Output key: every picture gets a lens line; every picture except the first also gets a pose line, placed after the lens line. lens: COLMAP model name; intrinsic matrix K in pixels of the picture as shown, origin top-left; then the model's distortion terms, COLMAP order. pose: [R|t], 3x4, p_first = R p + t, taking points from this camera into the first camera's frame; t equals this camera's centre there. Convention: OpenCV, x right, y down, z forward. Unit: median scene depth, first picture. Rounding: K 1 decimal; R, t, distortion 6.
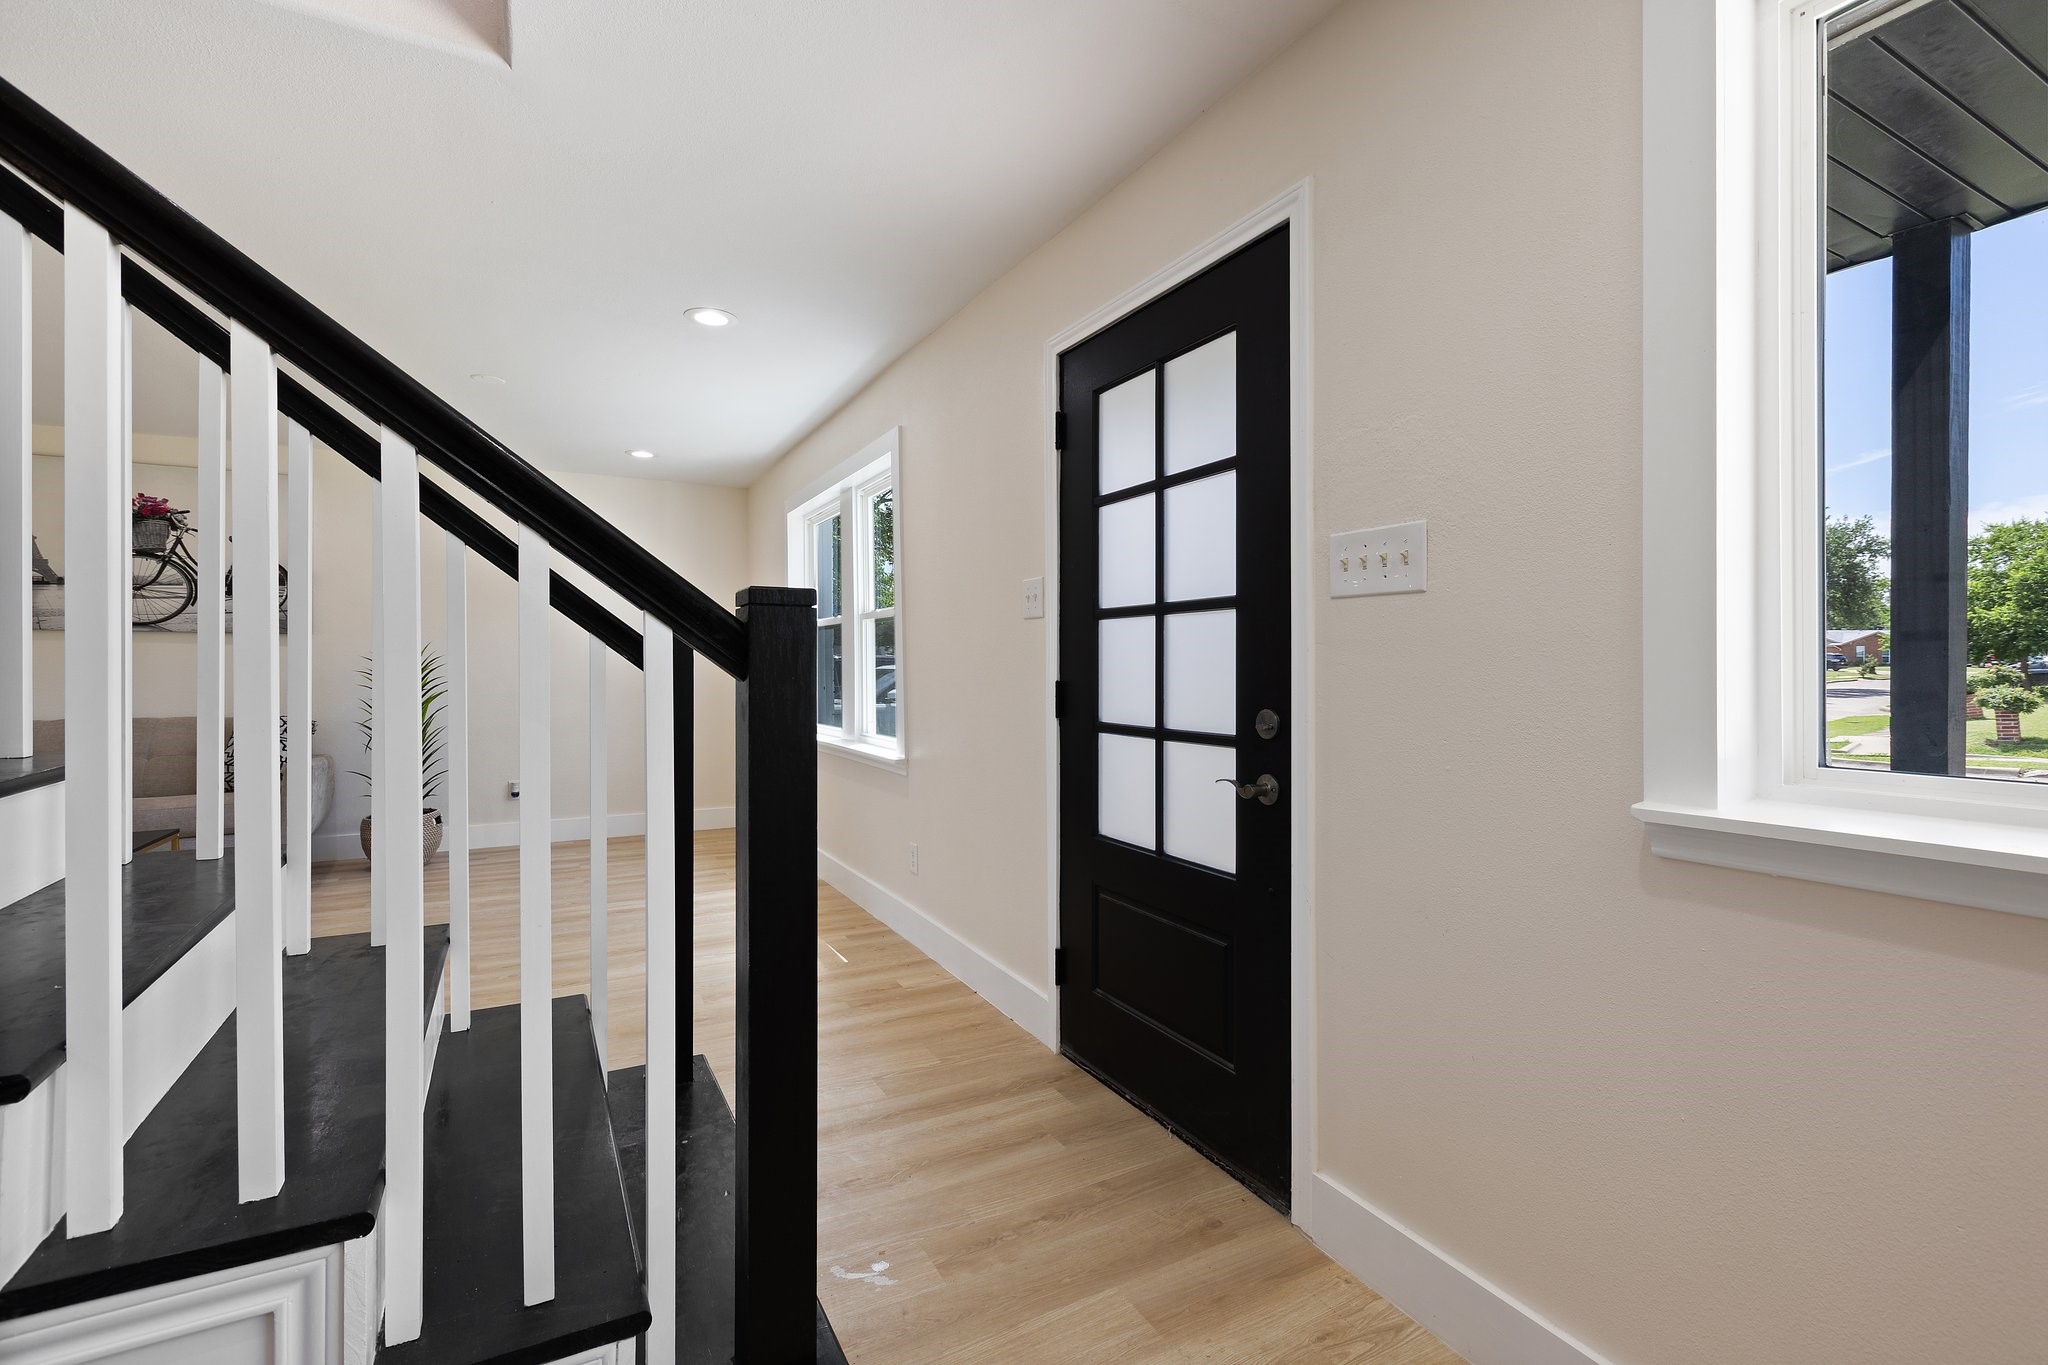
lens RADIAL K [[892.7, 0, 1013.2], [0, 892.7, 669.0], [0, 0, 1]] dist [-0.000968, -0.000188]
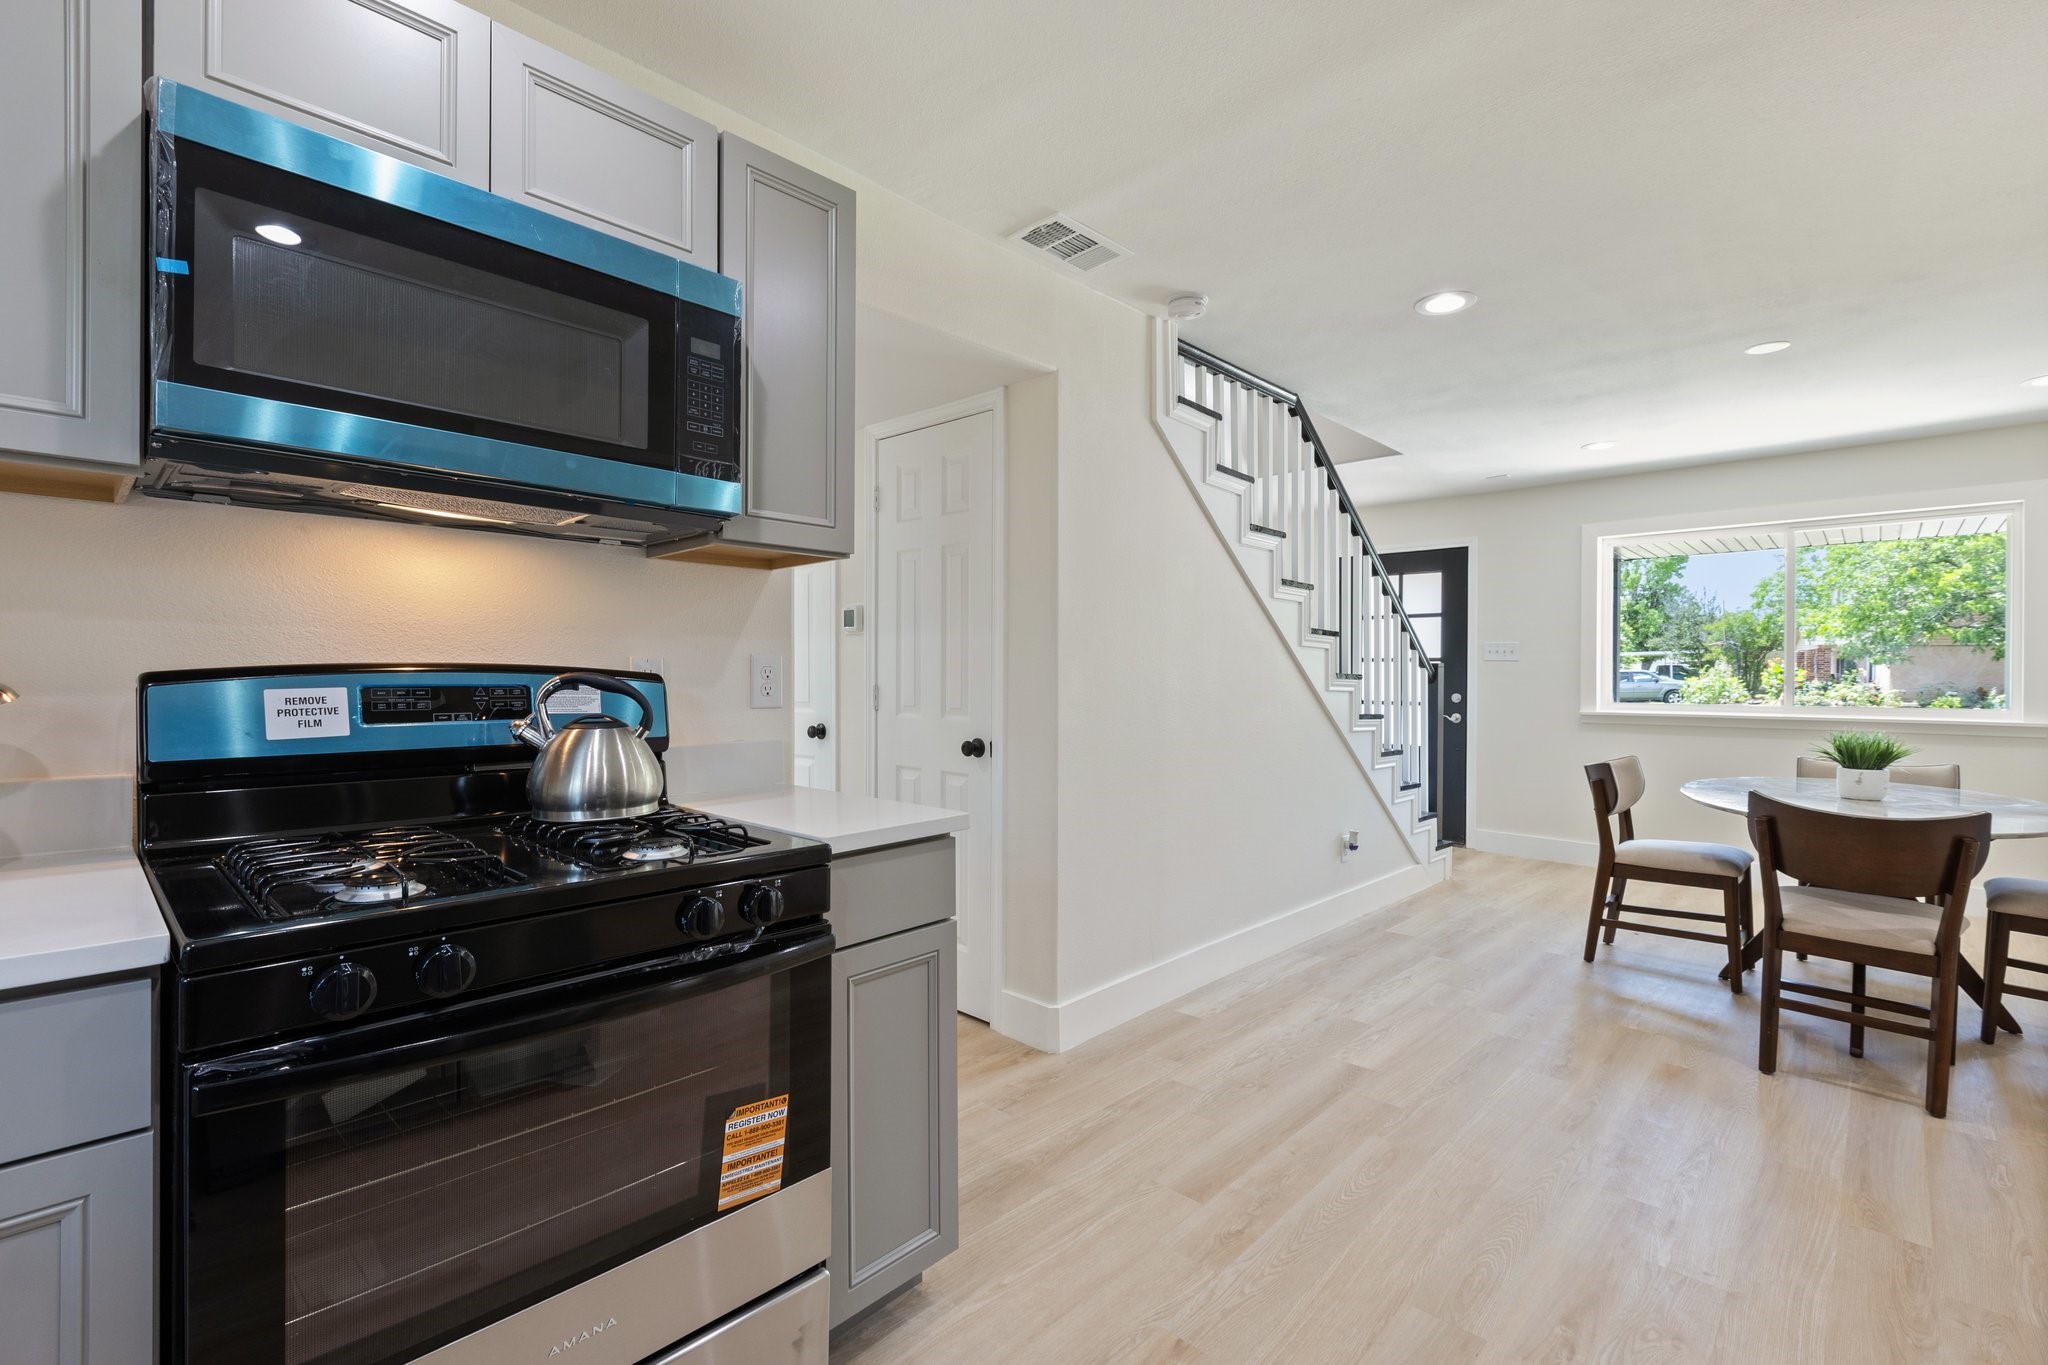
lens RADIAL K [[911.3, 0, 1013.0], [0, 911.3, 676.9], [0, 0, 1]] dist [-0.002115, -0.001208]
pose [[0.951448, 0.006058, 0.307750, -2.362061], [-0.005515, 0.999981, -0.002636, 0.002358], [-0.307761, 0.000811, 0.951463, -1.721928]]
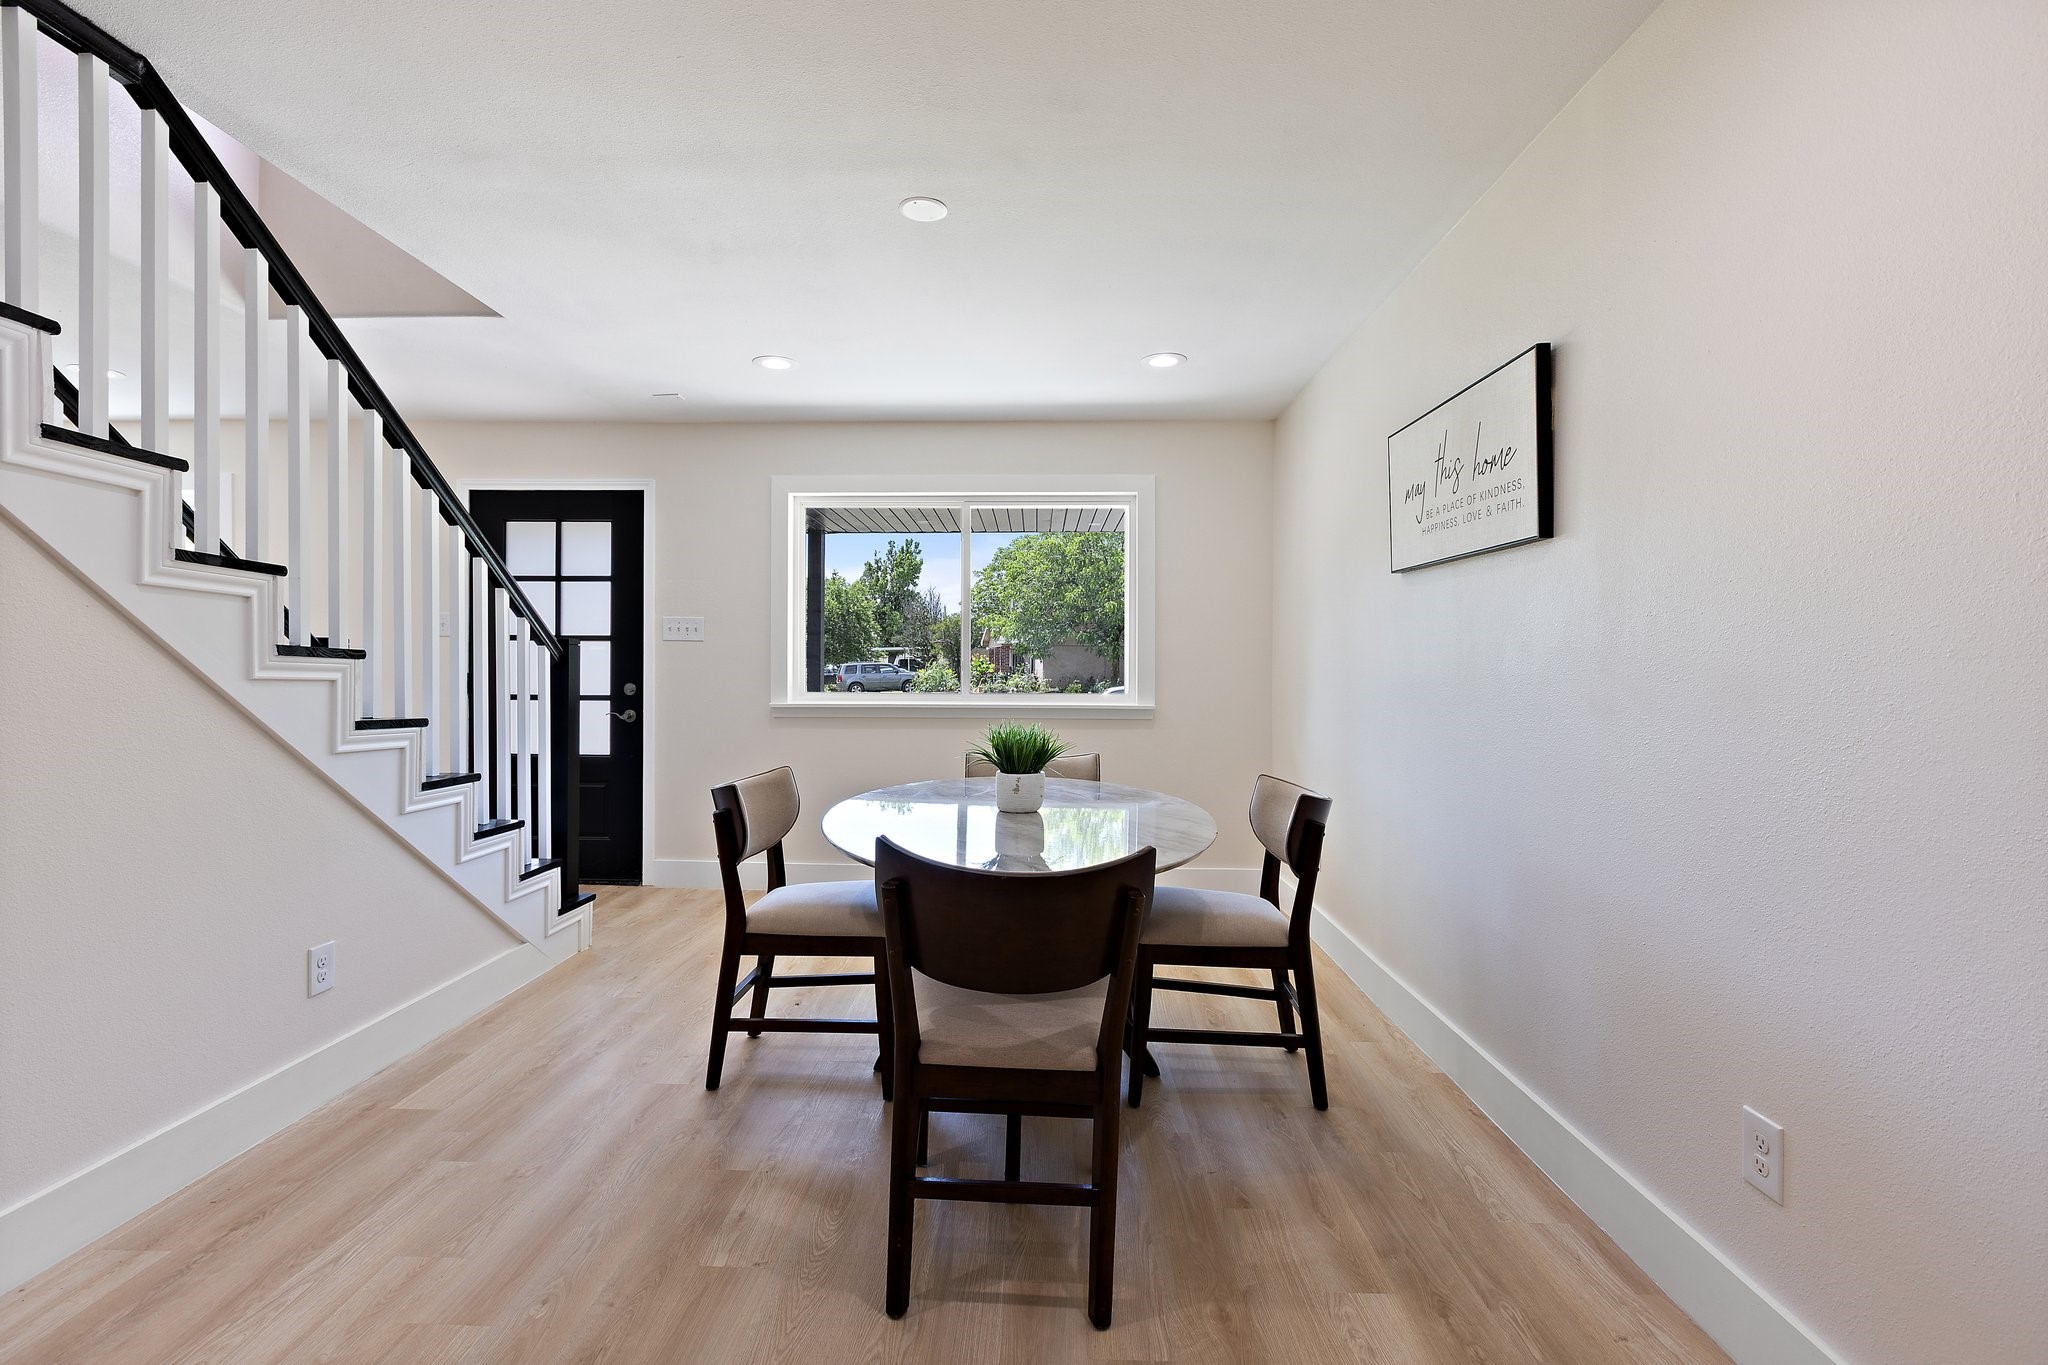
lens RADIAL K [[911.3, 0, 1013.0], [0, 911.3, 676.9], [0, 0, 1]] dist [-0.002115, -0.001208]
pose [[0.499028, -0.000651, 0.866586, -1.420455], [-0.002408, 0.999995, 0.002138, 0.020329], [-0.866583, -0.003154, 0.499024, -1.214179]]
